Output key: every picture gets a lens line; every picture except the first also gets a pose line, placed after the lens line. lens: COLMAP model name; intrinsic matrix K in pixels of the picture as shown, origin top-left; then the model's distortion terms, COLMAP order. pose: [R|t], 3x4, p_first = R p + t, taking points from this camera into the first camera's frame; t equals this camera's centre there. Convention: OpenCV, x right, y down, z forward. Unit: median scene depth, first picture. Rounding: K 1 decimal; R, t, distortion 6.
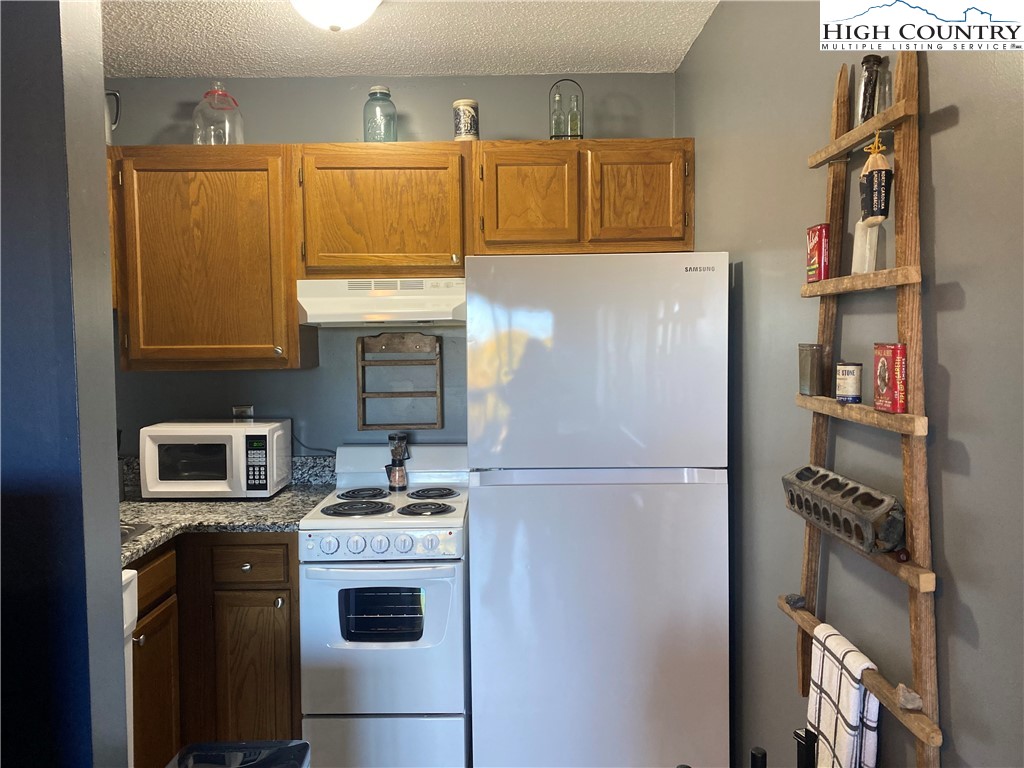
lens RADIAL K [[765.8, 0, 512.3], [0, 765.8, 381.6], [0, 0, 1]] dist [0.006251, -0.015404]
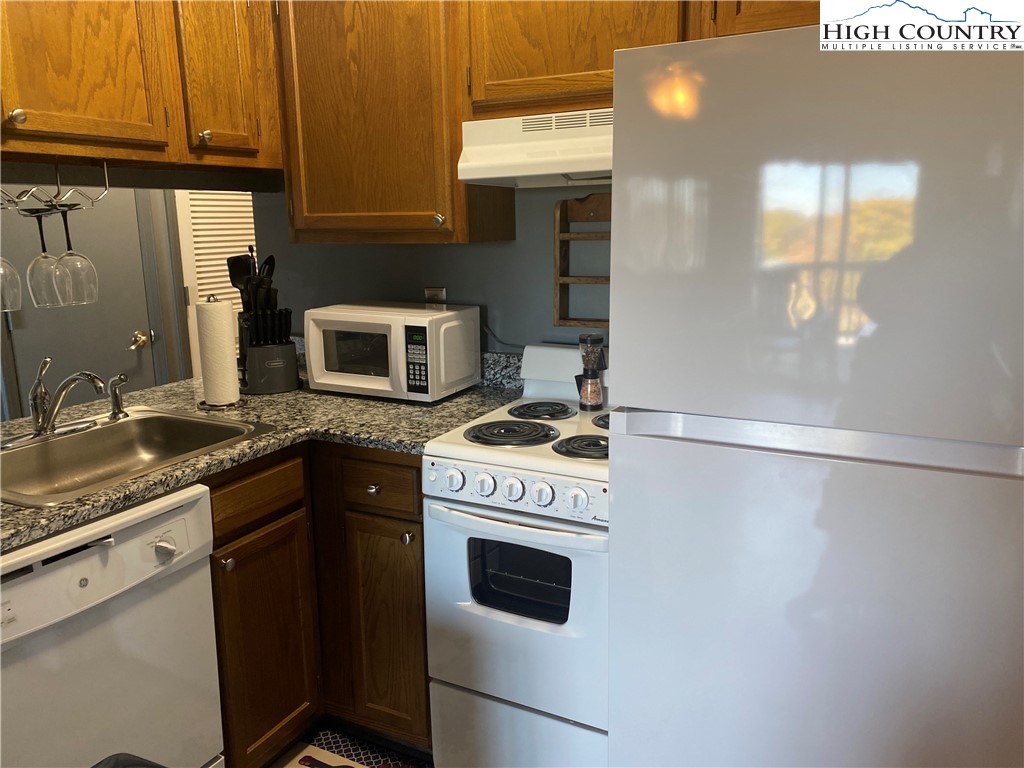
lens RADIAL K [[765.8, 0, 510.3], [0, 765.8, 387.7], [0, 0, 1]] dist [0.006251, -0.015404]
pose [[0.883725, 0.096517, -0.457947, 0.129715], [-0.017979, 0.984783, 0.172857, -0.007274], [0.467662, -0.144524, 0.872012, 0.333515]]
